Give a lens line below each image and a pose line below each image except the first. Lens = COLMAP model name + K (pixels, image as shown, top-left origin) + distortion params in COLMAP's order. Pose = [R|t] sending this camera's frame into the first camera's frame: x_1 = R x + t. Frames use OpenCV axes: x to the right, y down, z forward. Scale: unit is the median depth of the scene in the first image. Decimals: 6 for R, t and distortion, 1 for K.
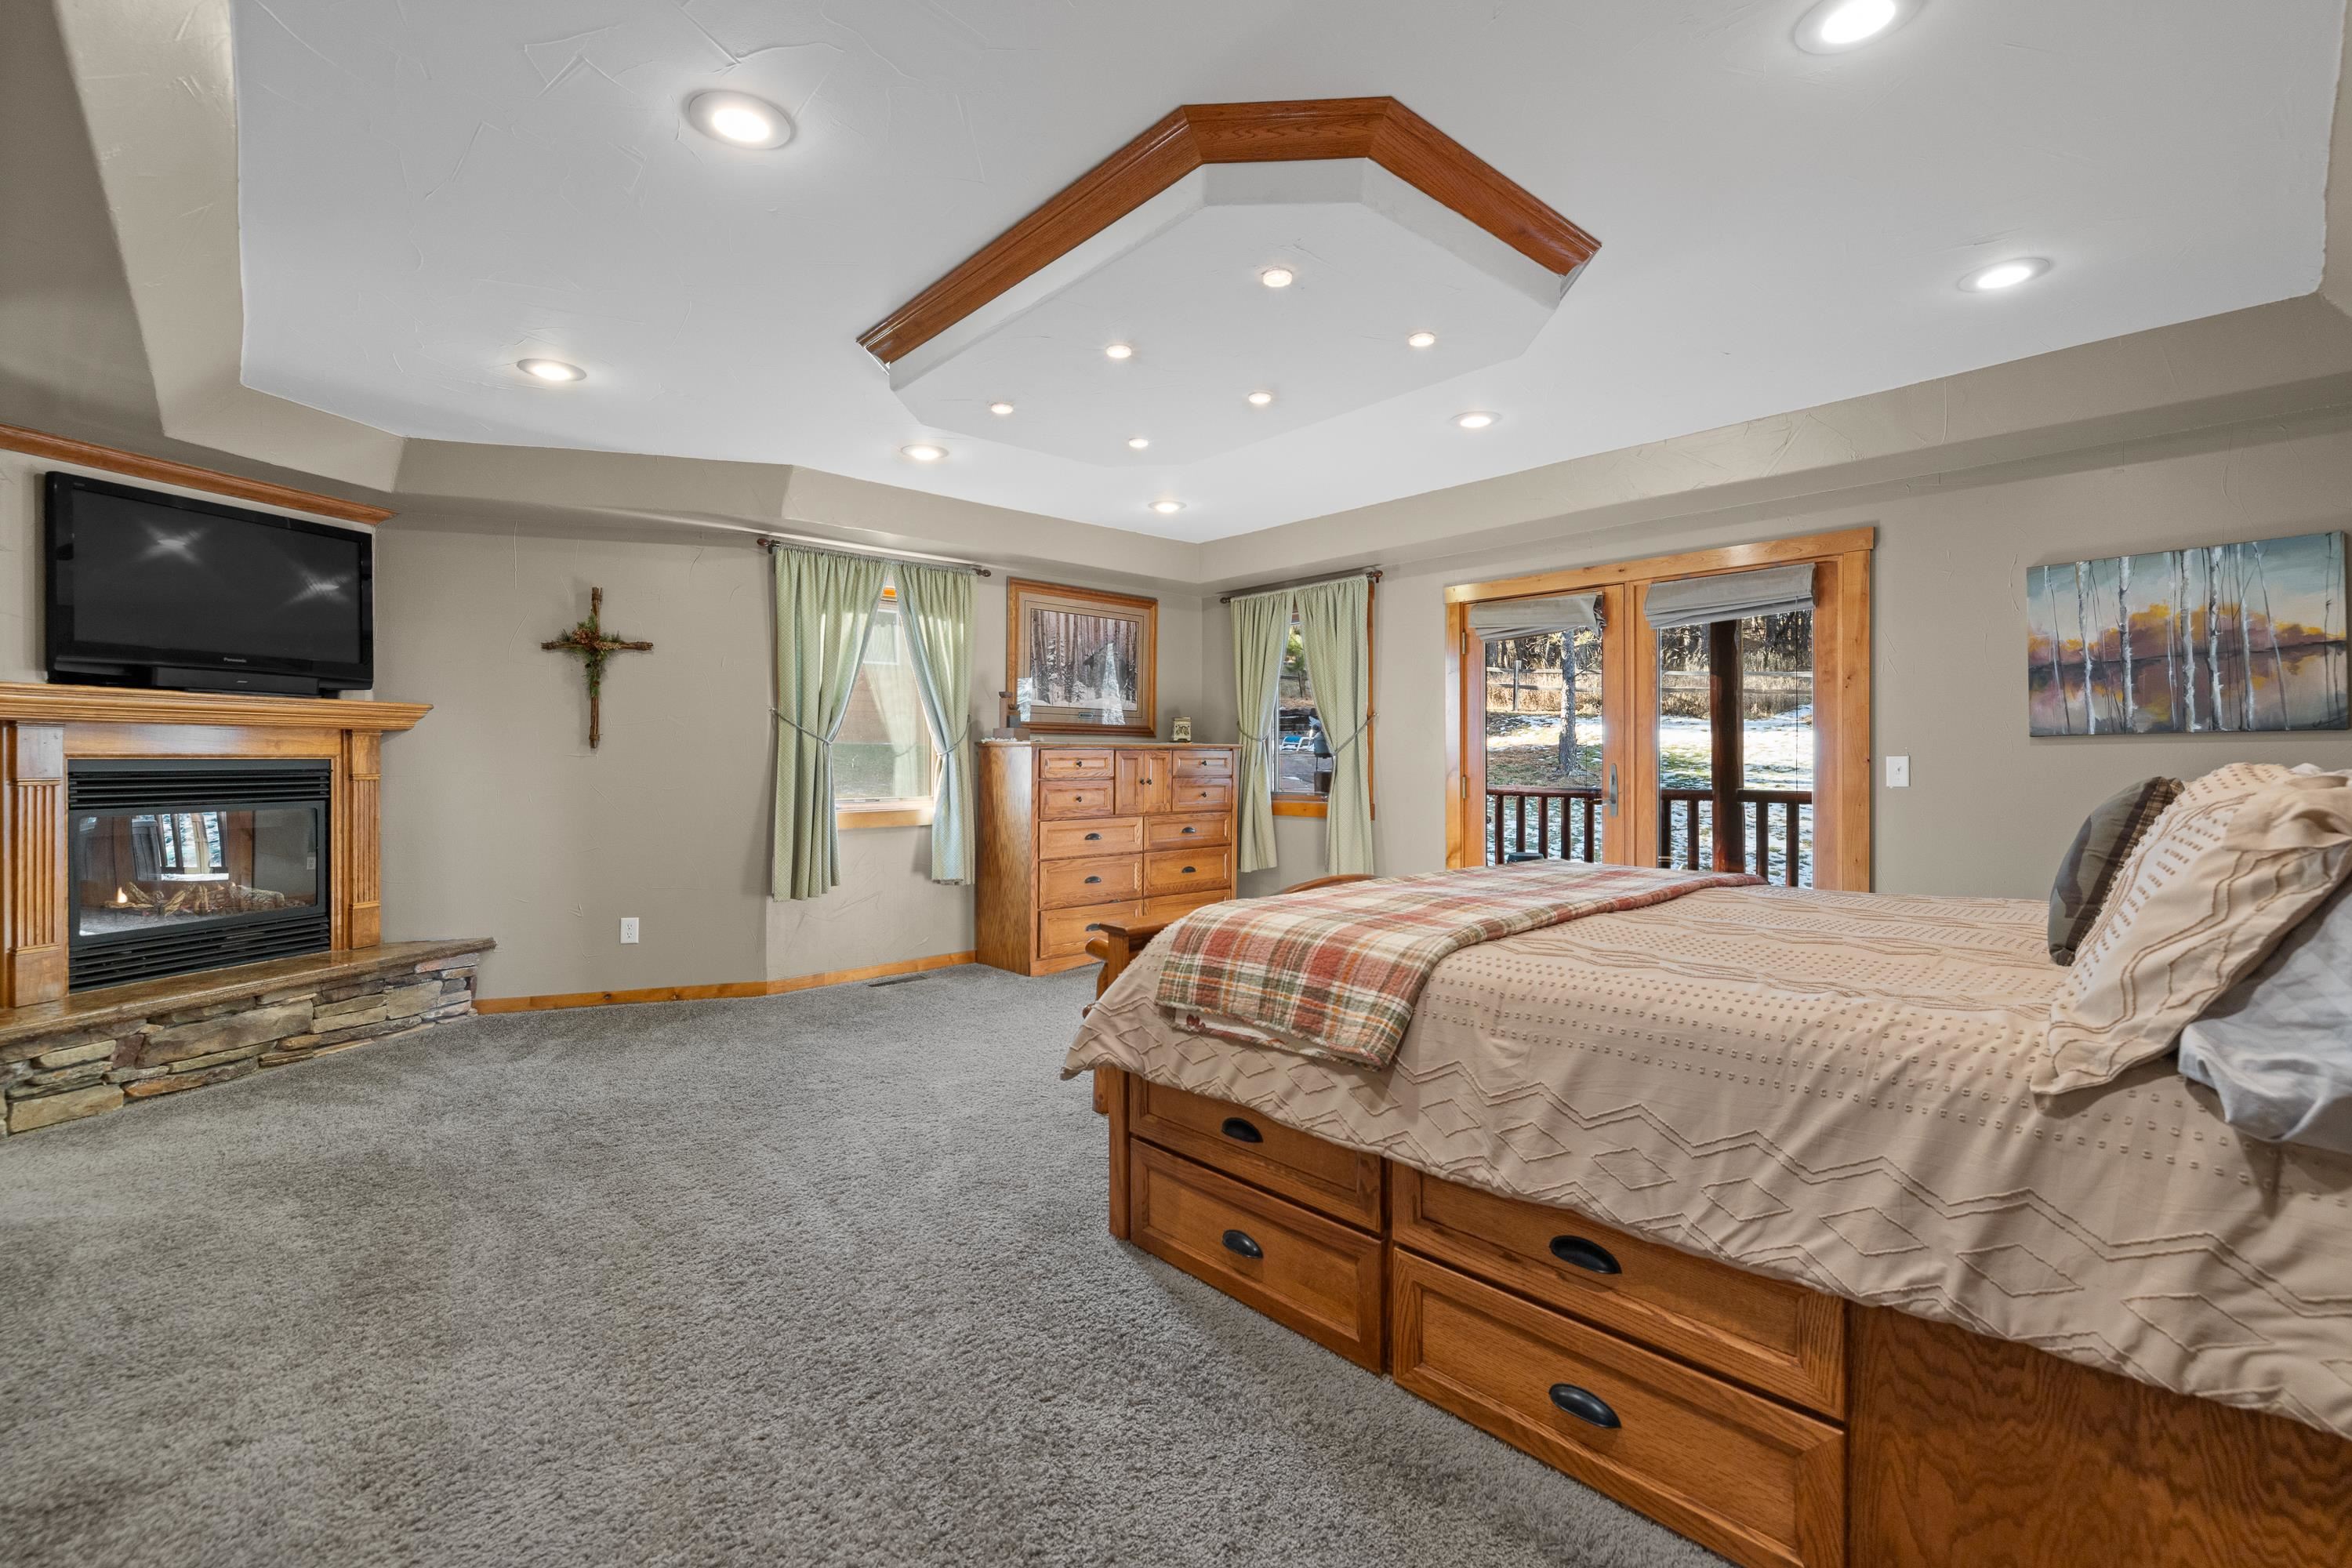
lens RADIAL K [[1019.8, 0, 1187.8], [0, 1019.8, 762.8], [0, 0, 1]] dist [-0.003456, 0.000837]
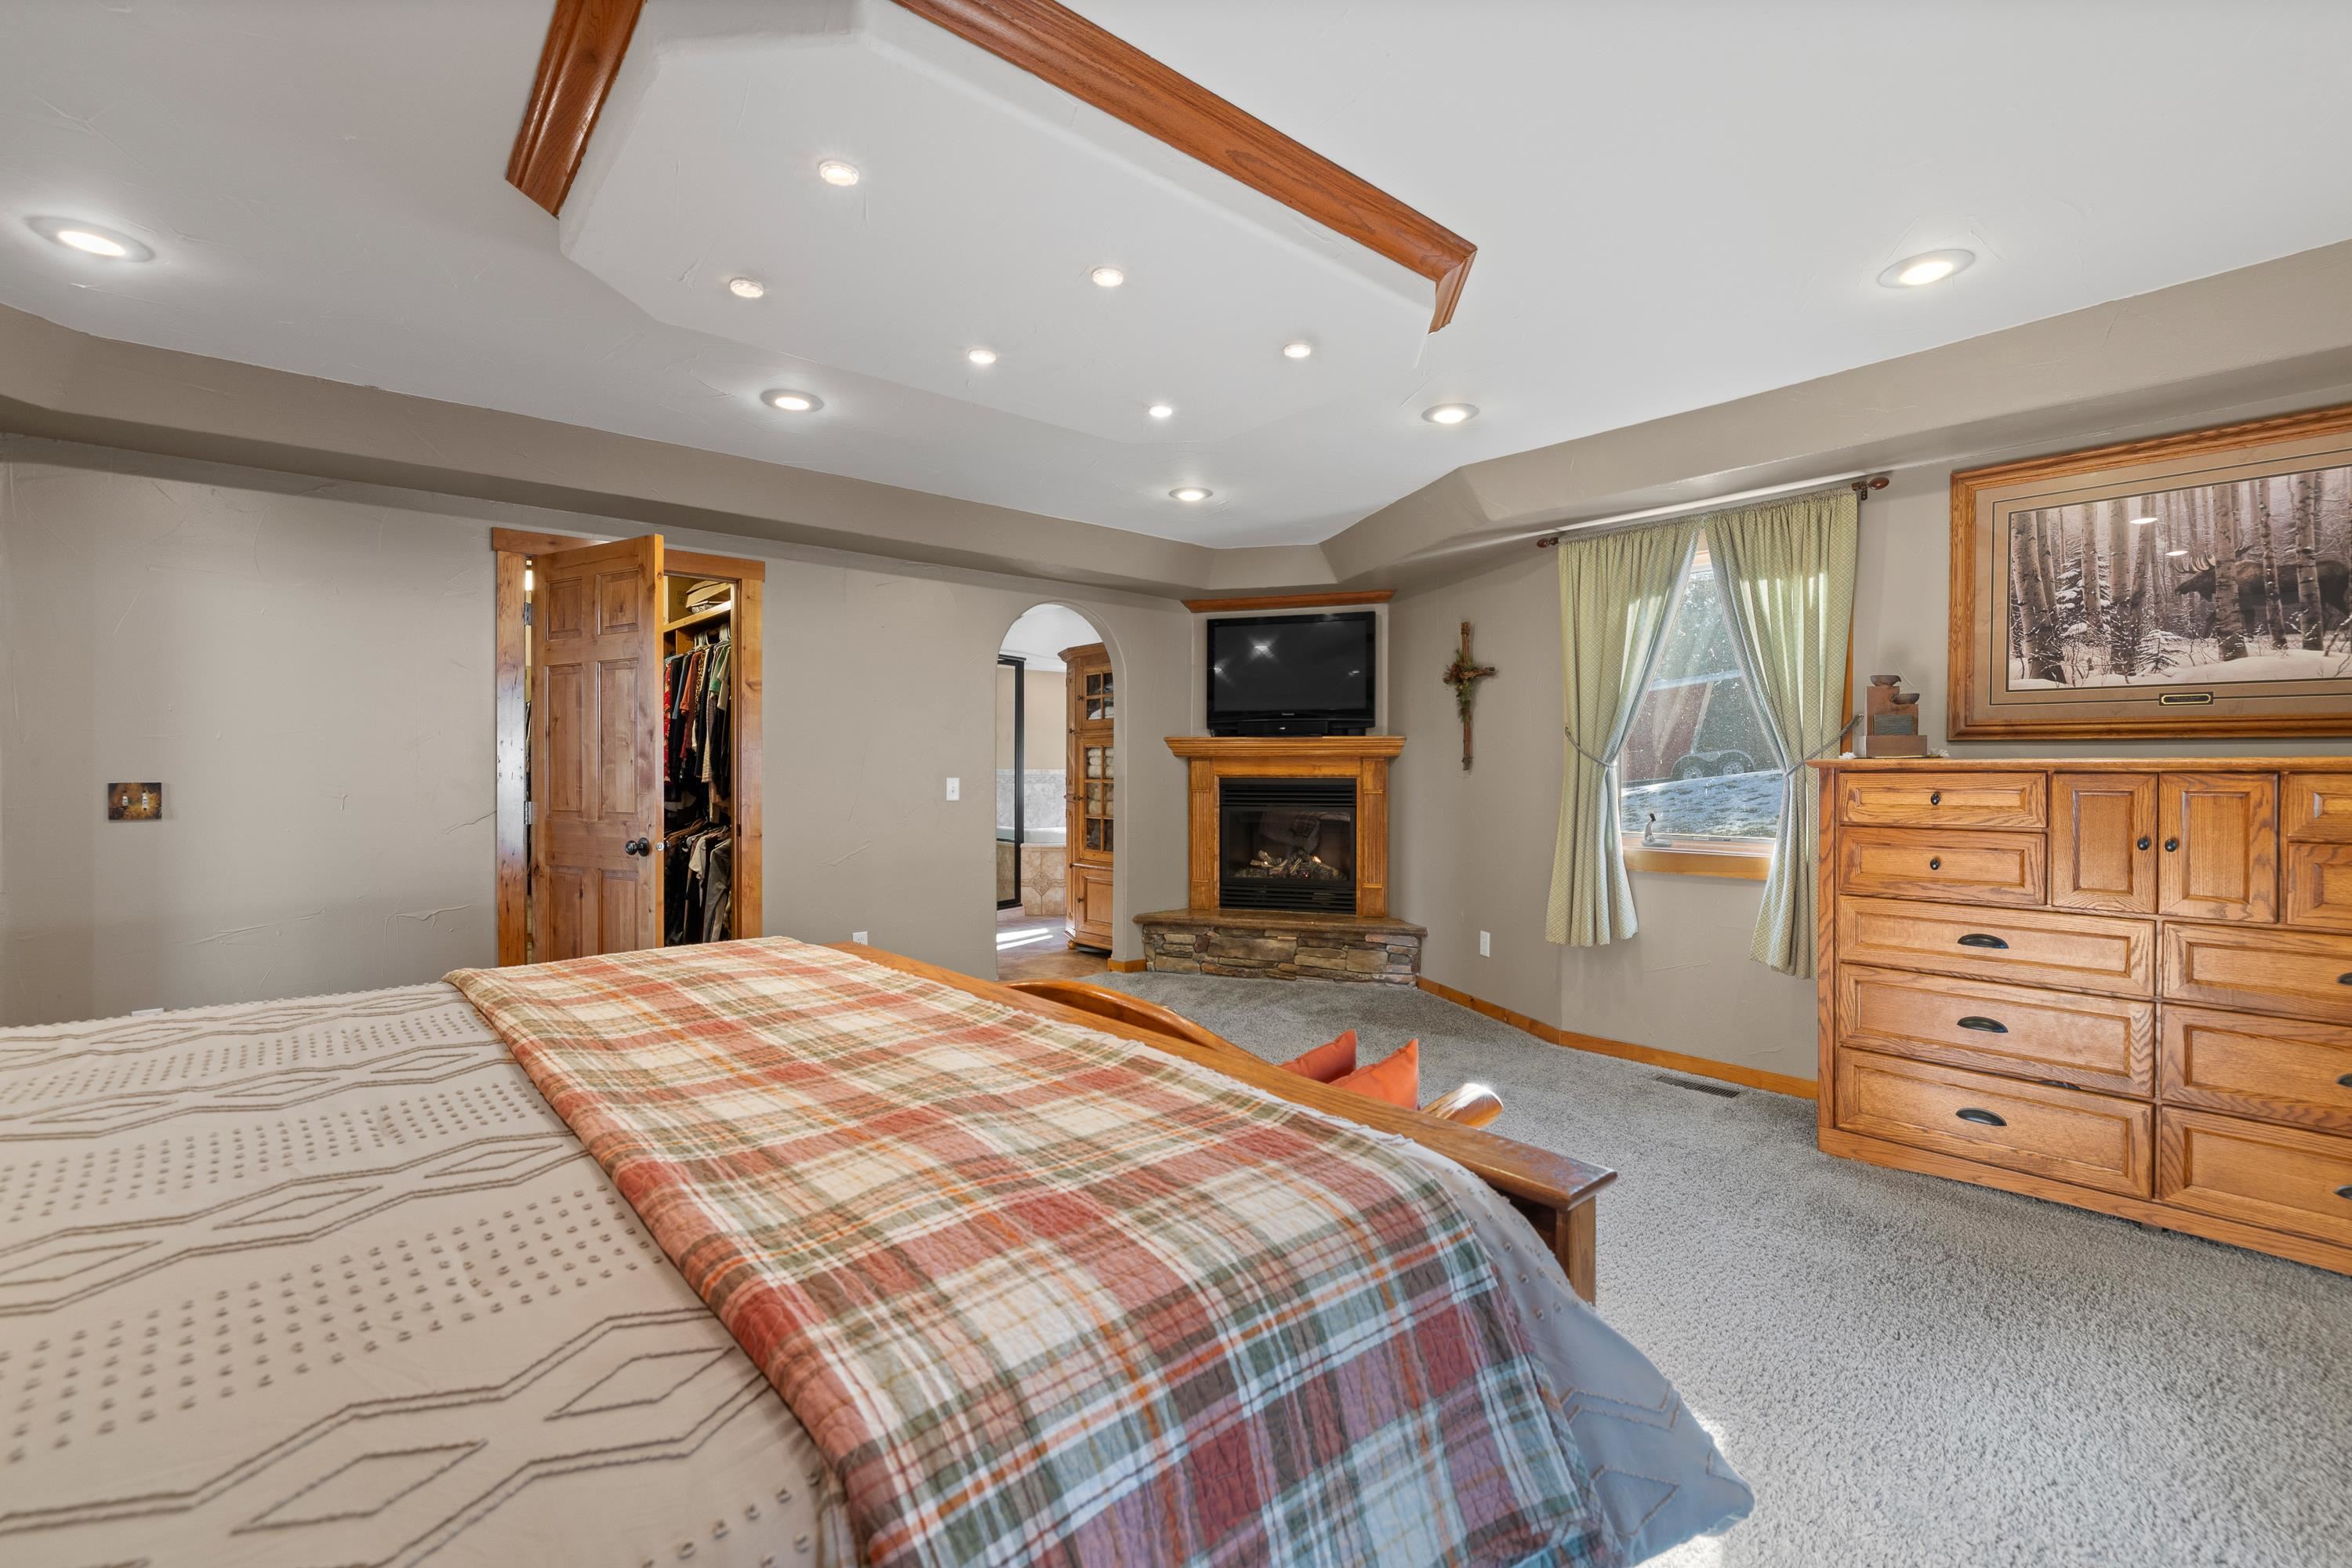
lens RADIAL K [[1019.8, 0, 1177.5], [0, 1019.8, 777.8], [0, 0, 1]] dist [-0.003456, 0.000837]
pose [[-0.037423, 0.007953, -0.999268, 0.550209], [-0.007196, 0.999940, 0.008227, -0.014253], [0.999274, 0.007499, -0.037363, 0.772319]]
